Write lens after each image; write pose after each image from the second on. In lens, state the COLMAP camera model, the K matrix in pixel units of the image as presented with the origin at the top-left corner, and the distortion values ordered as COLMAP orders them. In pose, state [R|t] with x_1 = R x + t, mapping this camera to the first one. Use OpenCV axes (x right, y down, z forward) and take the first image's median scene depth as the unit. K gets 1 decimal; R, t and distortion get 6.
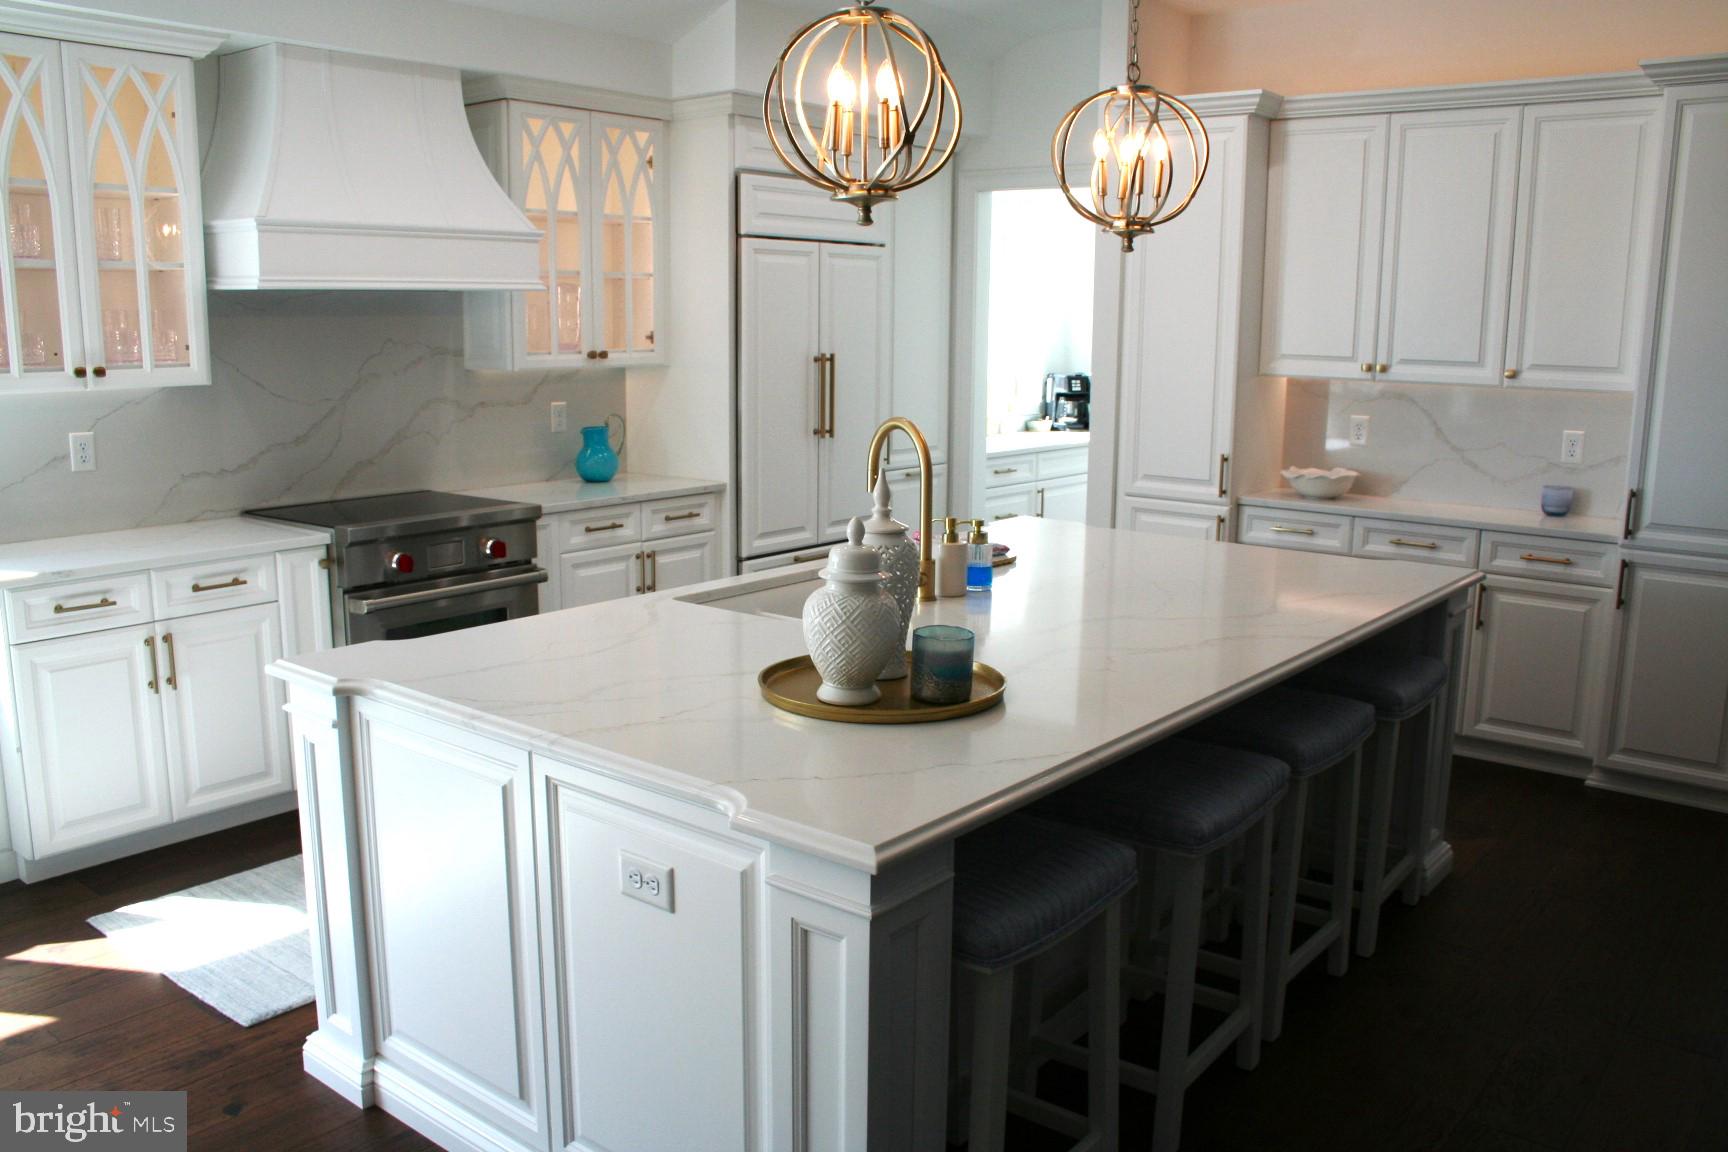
lens RADIAL K [[1411.8, 0, 858.3], [0, 1411.8, 590.8], [0, 0, 1]] dist [-0.152695, 0.098369]
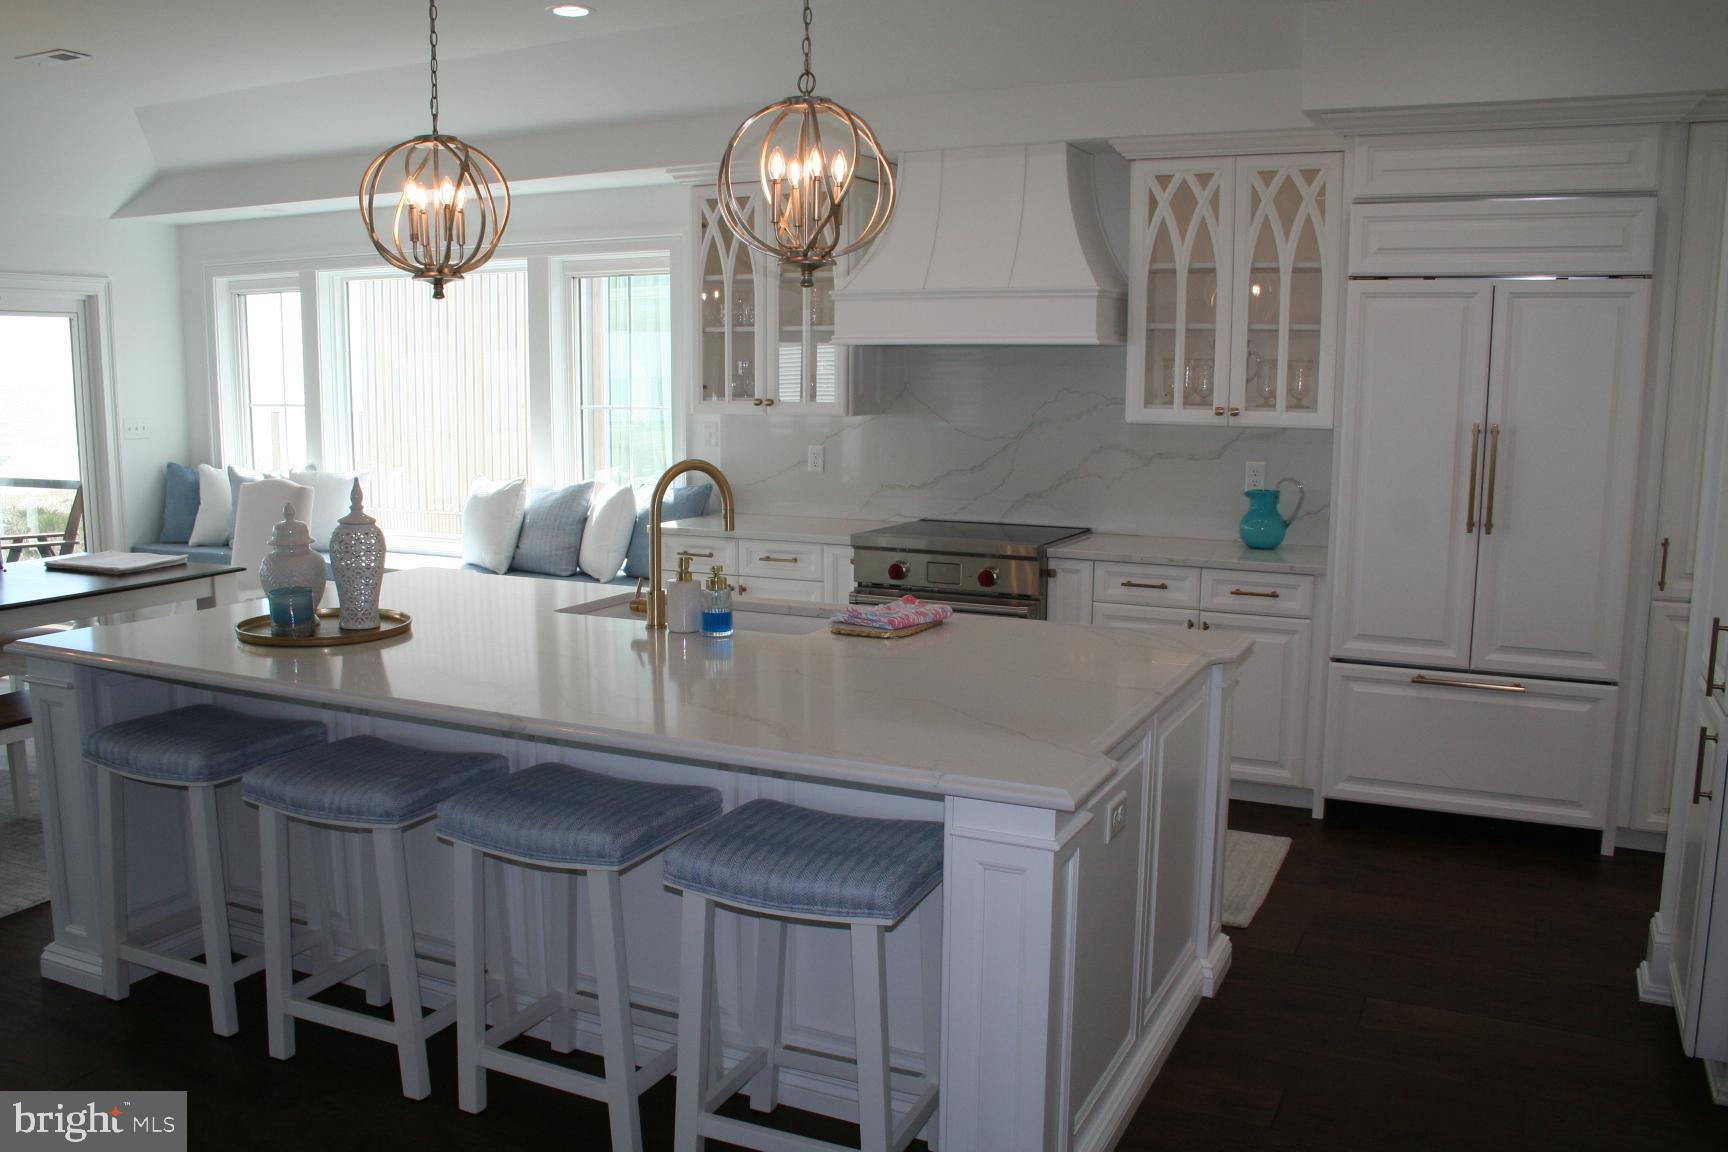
lens RADIAL K [[1411.8, 0, 863.6], [0, 1411.8, 579.4], [0, 0, 1]] dist [-0.152695, 0.098369]
pose [[0.234827, 0.137980, -0.962194, 0.762222], [-0.189208, 0.977429, 0.093988, -0.111509], [0.953445, 0.159984, 0.255633, 0.604904]]
